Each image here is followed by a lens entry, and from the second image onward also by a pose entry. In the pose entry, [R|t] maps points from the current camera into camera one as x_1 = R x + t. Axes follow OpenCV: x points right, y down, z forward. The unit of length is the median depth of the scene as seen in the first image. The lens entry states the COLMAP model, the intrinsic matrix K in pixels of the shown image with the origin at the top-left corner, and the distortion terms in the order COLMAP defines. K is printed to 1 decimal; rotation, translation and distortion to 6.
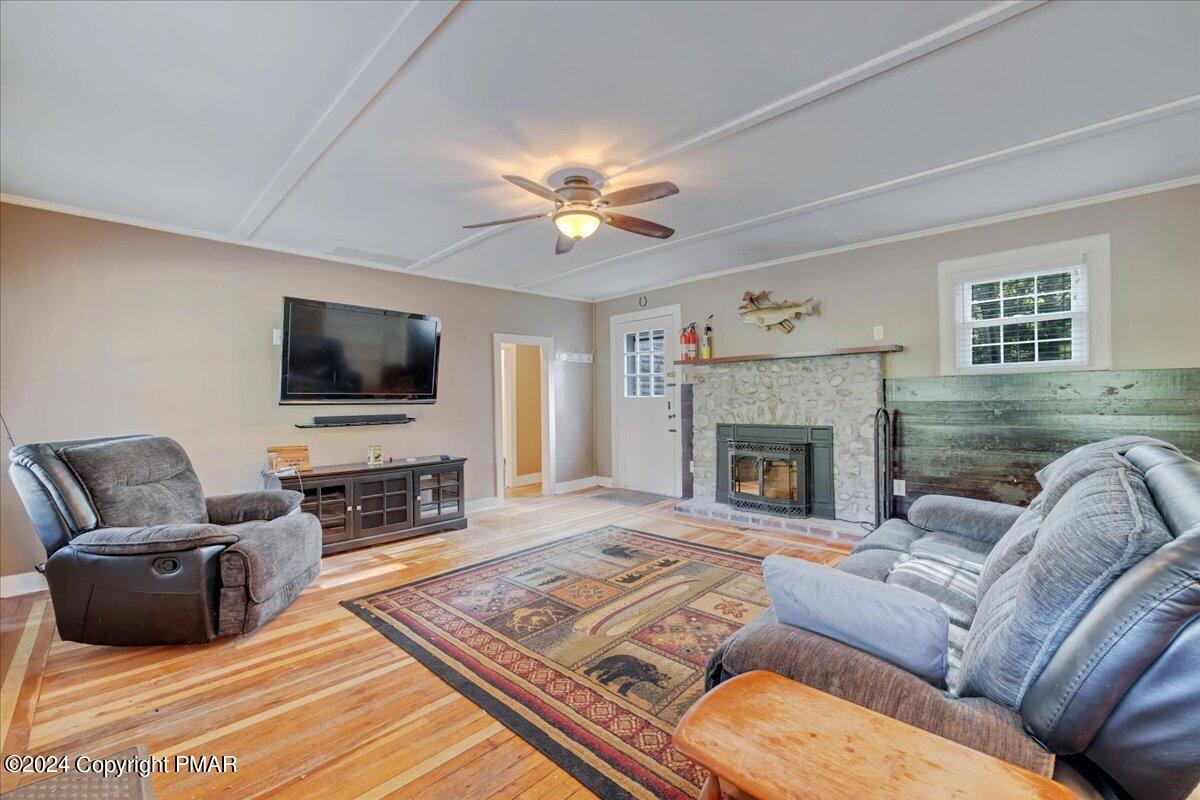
lens RADIAL K [[502.4, 0, 598.4], [0, 502.4, 397.8], [0, 0, 1]] dist [0.002810, -0.000247]
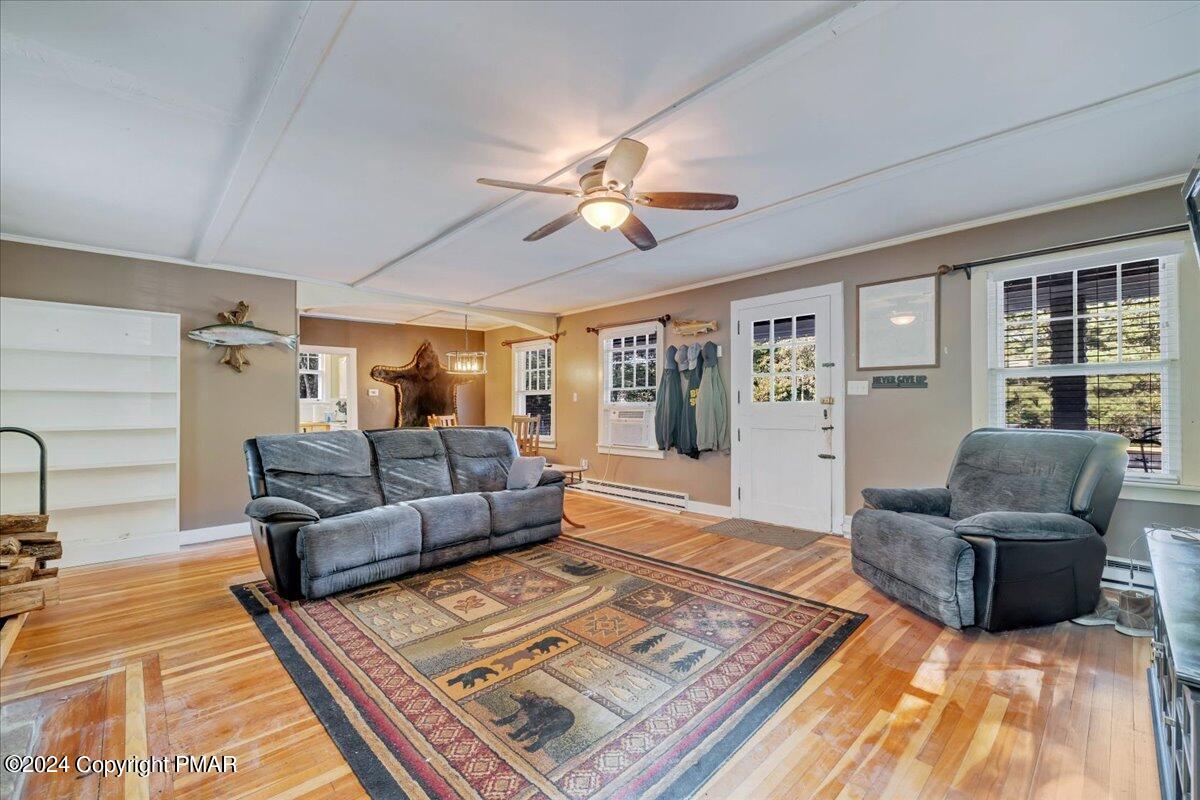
lens RADIAL K [[502.4, 0, 600.5], [0, 502.4, 402.4], [0, 0, 1]] dist [0.002810, -0.000247]
pose [[-0.999325, 0.021988, 0.029434, -0.049690], [0.021711, 0.999717, -0.009714, 0.007162], [-0.029639, -0.009069, -0.999520, 1.884418]]
